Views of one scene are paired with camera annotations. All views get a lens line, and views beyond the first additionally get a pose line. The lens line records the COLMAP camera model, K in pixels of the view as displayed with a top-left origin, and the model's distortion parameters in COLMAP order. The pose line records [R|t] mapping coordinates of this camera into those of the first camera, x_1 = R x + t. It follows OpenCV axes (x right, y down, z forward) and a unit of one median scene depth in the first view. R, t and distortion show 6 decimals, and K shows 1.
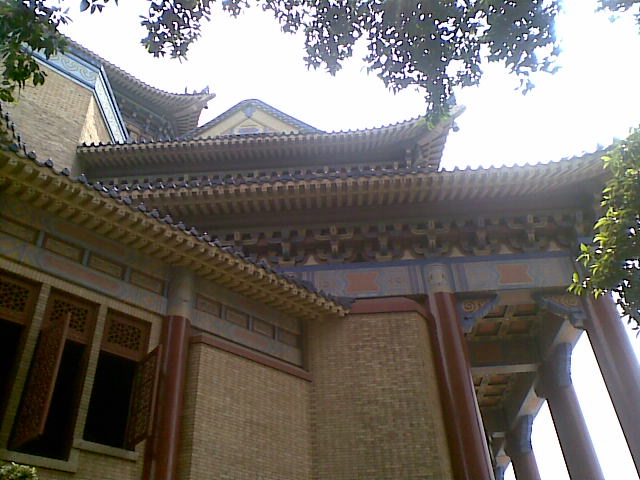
lens RADIAL K [[587.0, 0, 320.0], [0, 587.0, 240.0], [0, 0, 1]] dist [-0.035748, 0.005150]
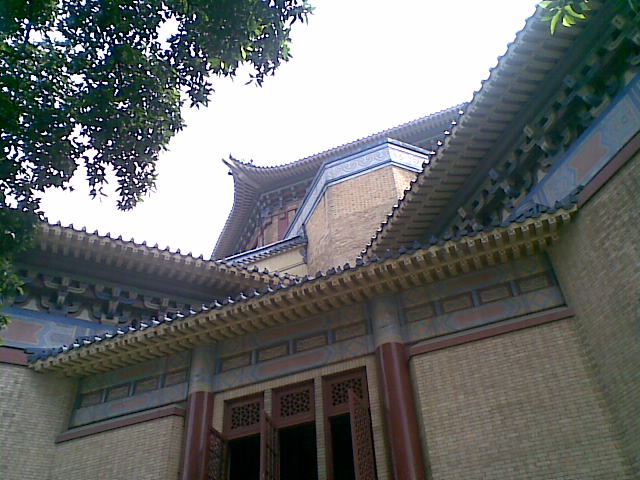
lens RADIAL K [[619.0, 0, 323.5], [0, 619.0, 246.7], [0, 0, 1]] dist [0.023557, -0.002331]
pose [[0.459713, -0.596433, -0.657976, 0.459119], [0.584494, 0.761016, -0.281463, 0.229120], [0.668604, -0.255191, 0.698460, 0.263119]]
